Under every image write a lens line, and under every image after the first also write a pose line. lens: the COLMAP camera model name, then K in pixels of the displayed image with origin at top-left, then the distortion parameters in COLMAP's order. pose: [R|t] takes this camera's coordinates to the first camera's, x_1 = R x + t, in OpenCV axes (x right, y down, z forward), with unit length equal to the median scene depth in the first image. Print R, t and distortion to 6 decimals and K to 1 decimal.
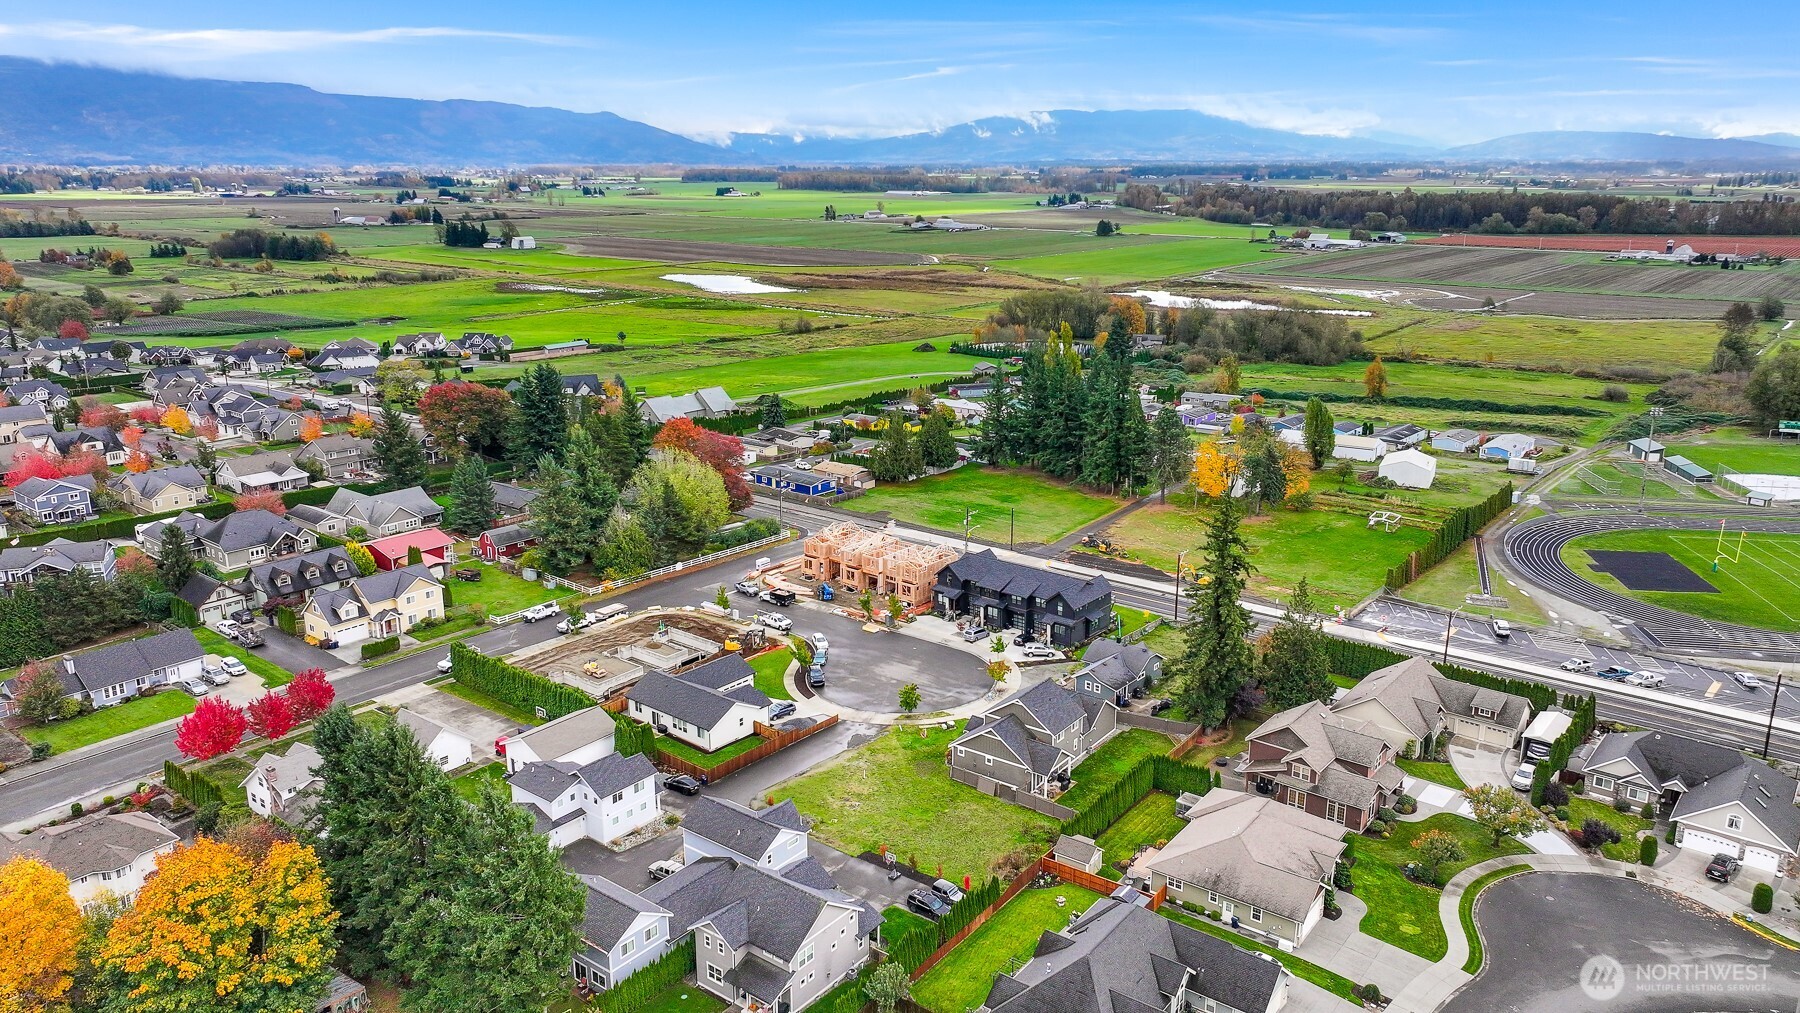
lens RADIAL K [[1261.6, 0, 909.3], [0, 1261.6, 506.9], [0, 0, 1]] dist [0.005287, 0.009762]
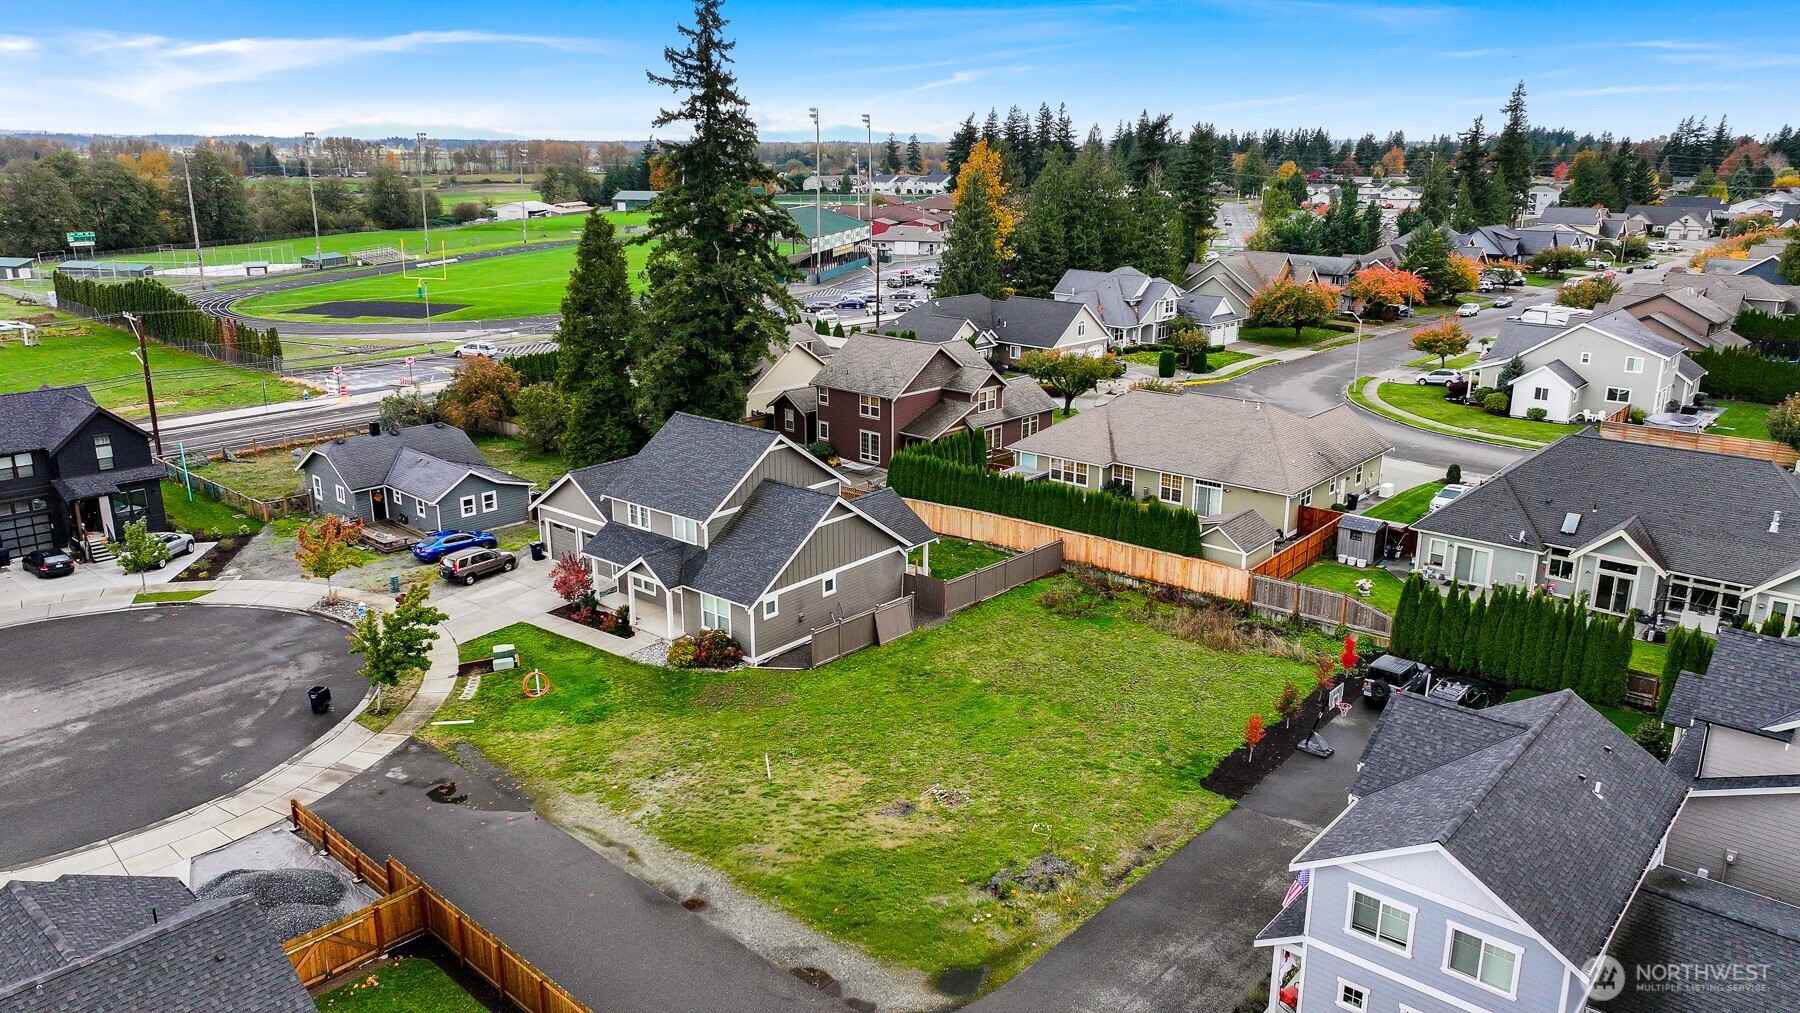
lens RADIAL K [[1261.6, 0, 909.3], [0, 1261.6, 506.9], [0, 0, 1]] dist [0.005287, 0.009762]
pose [[0.060940, -0.277481, 0.958796, -0.235092], [0.260861, 0.931624, 0.253037, 0.058328], [-0.963451, 0.234692, 0.129157, 0.667113]]
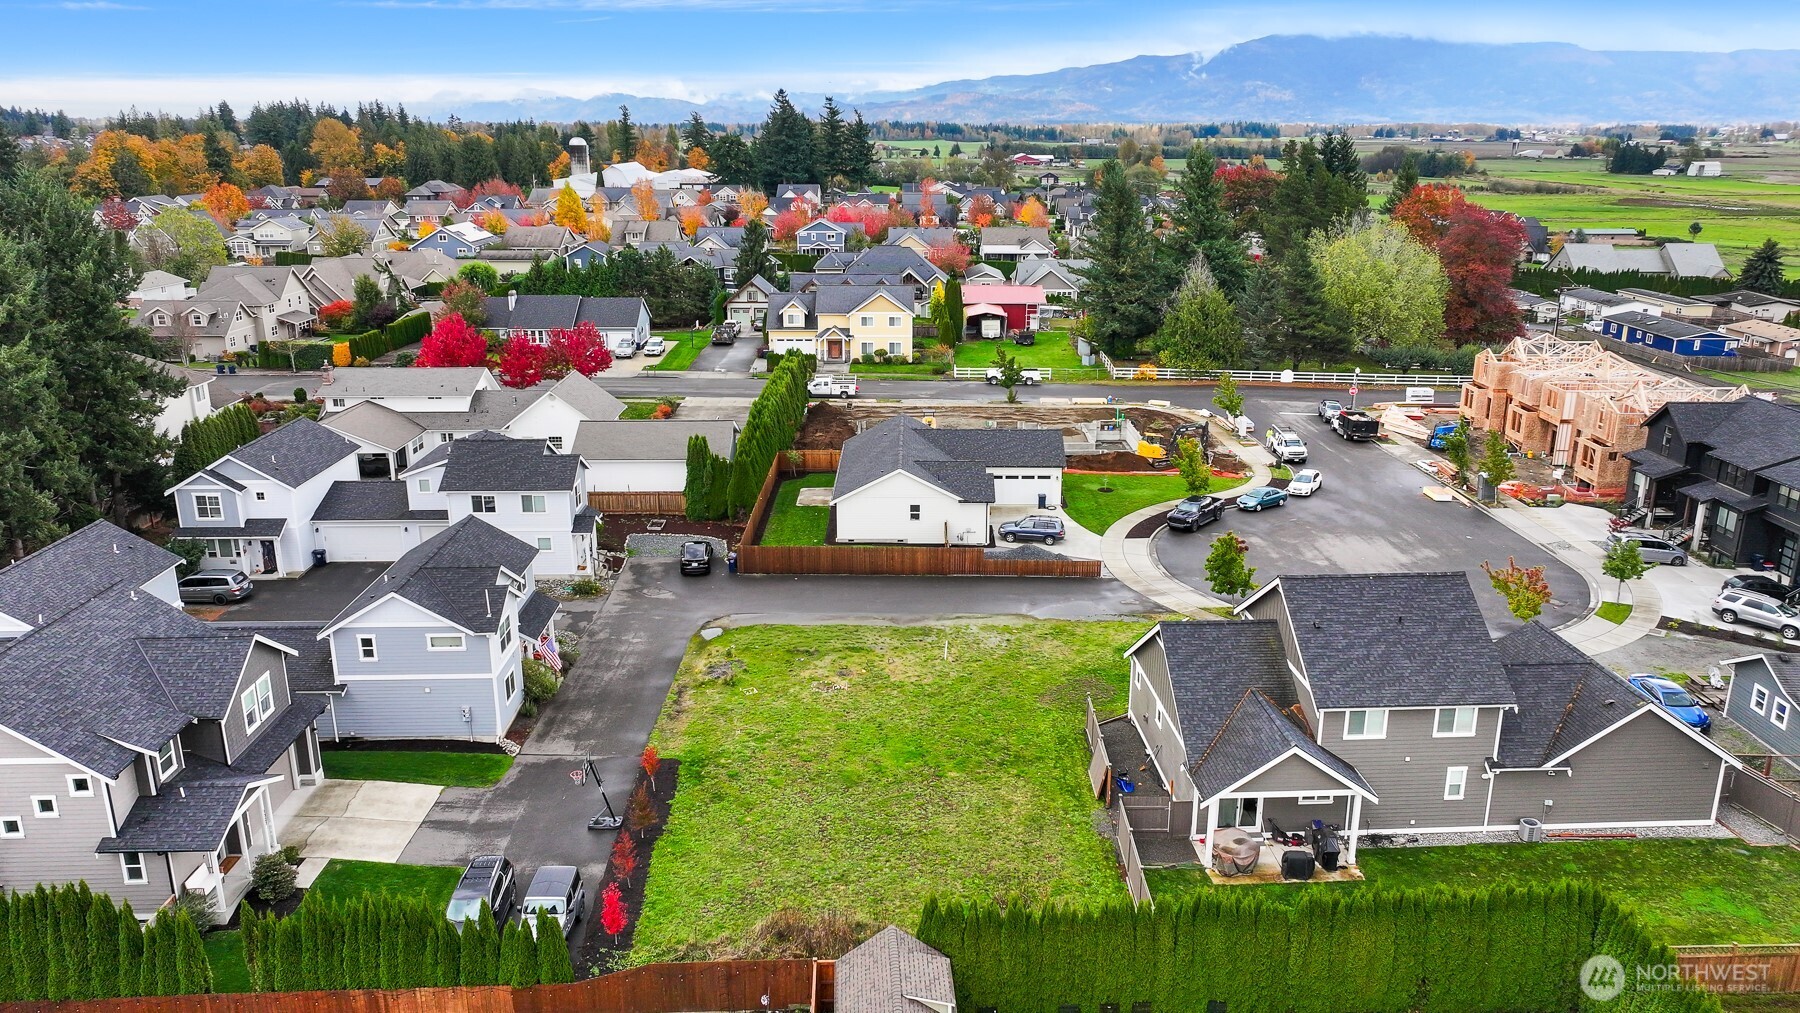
lens RADIAL K [[1261.6, 0, 909.3], [0, 1261.6, 506.9], [0, 0, 1]] dist [0.005287, 0.009762]
pose [[0.629524, 0.224842, -0.743738, 0.201084], [-0.205930, 0.971265, 0.119320, 0.082849], [0.749195, 0.078043, 0.657736, 0.510121]]
